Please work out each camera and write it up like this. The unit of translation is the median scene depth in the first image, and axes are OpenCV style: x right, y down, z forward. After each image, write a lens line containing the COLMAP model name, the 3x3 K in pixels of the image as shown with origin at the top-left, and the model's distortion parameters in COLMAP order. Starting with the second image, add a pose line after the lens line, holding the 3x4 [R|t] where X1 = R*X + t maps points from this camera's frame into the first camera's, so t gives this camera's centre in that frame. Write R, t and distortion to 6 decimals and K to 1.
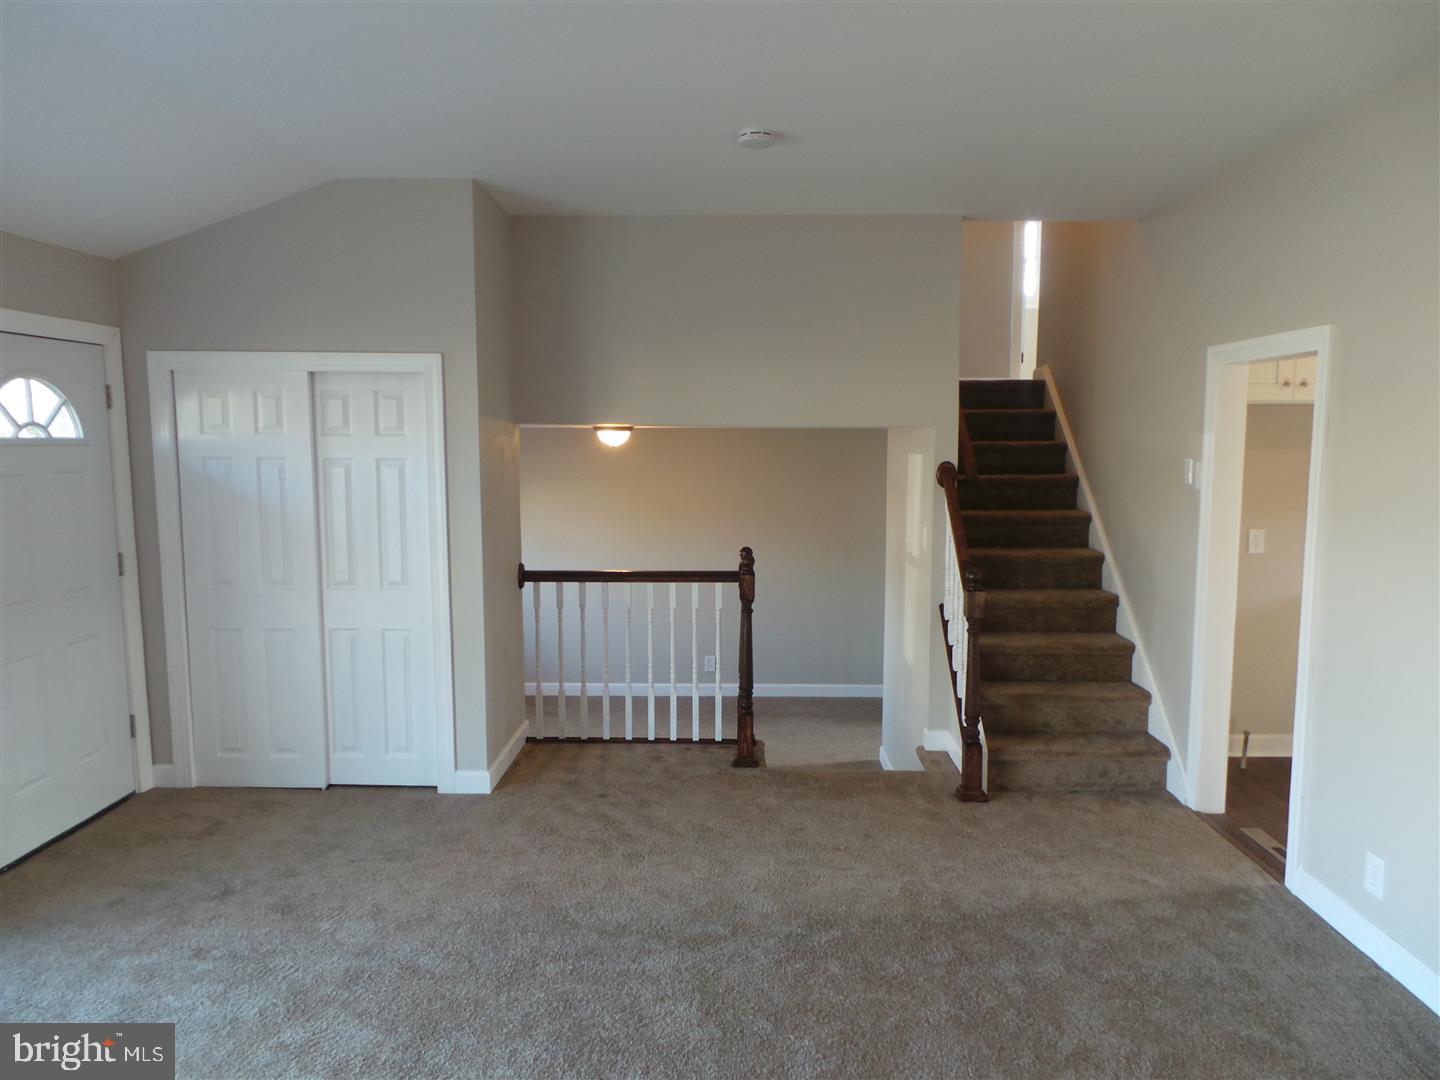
lens RADIAL K [[998.1, 0, 720.0], [0, 998.1, 540.0], [0, 0, 1]] dist [0.000906, -0.003311]
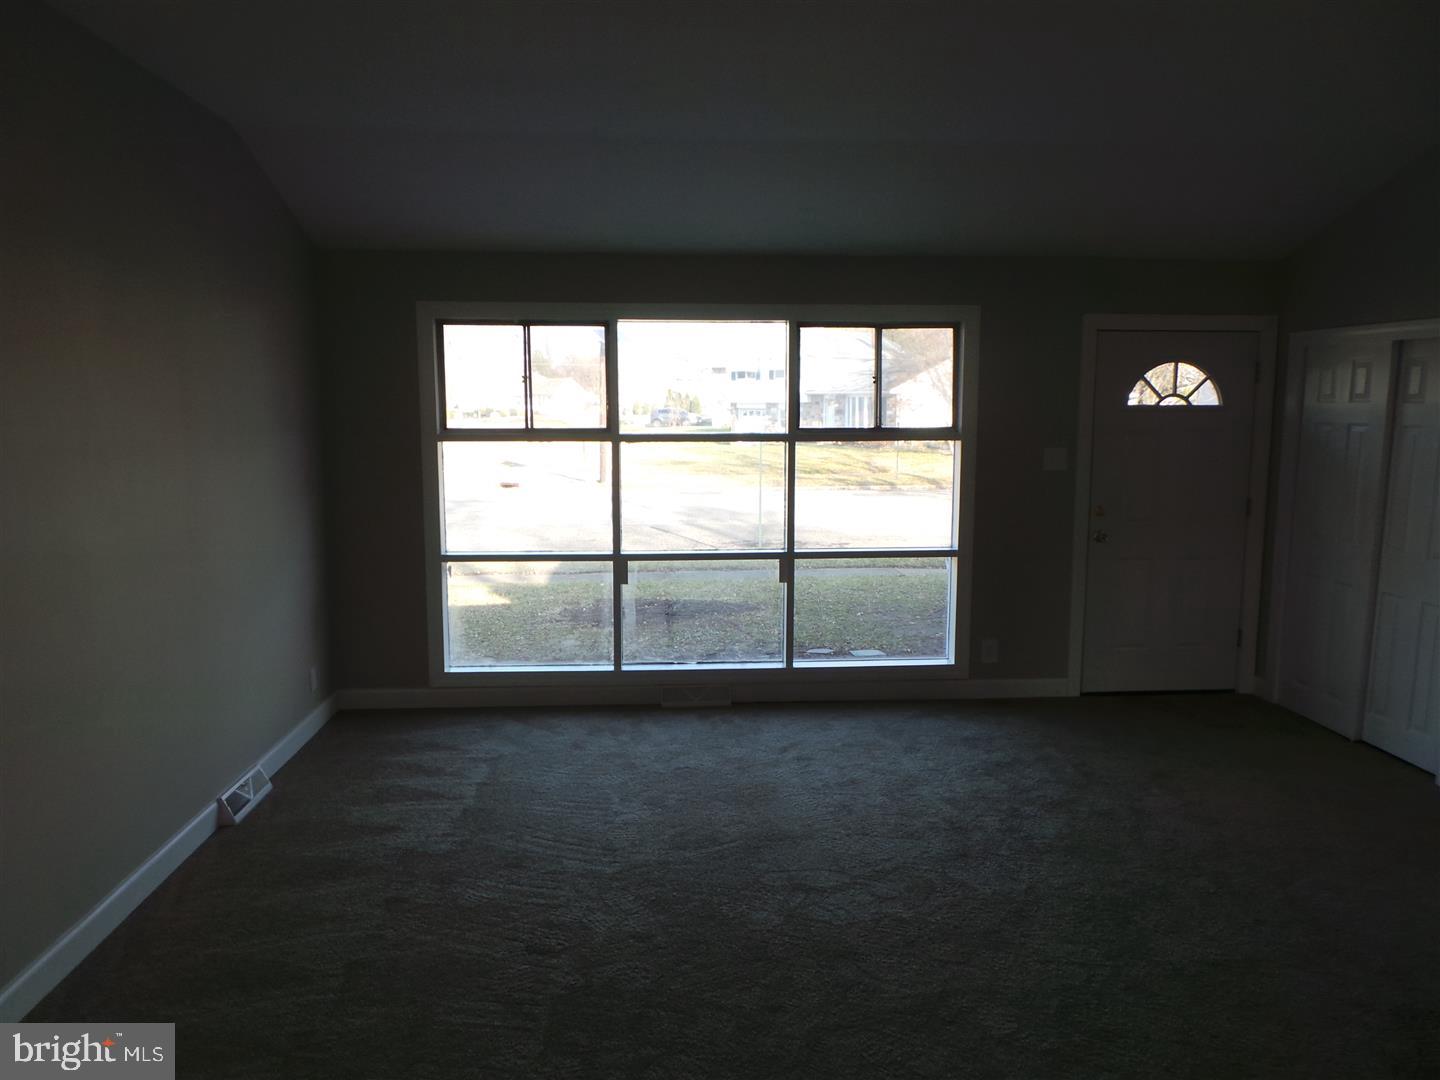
lens RADIAL K [[998.1, 0, 720.0], [0, 998.1, 540.0], [0, 0, 1]] dist [0.000906, -0.003311]
pose [[0.083576, 0.130838, -0.987875, 0.617491], [-0.104106, 0.987065, 0.121923, -0.019849], [0.991048, 0.092654, 0.096116, 0.243460]]
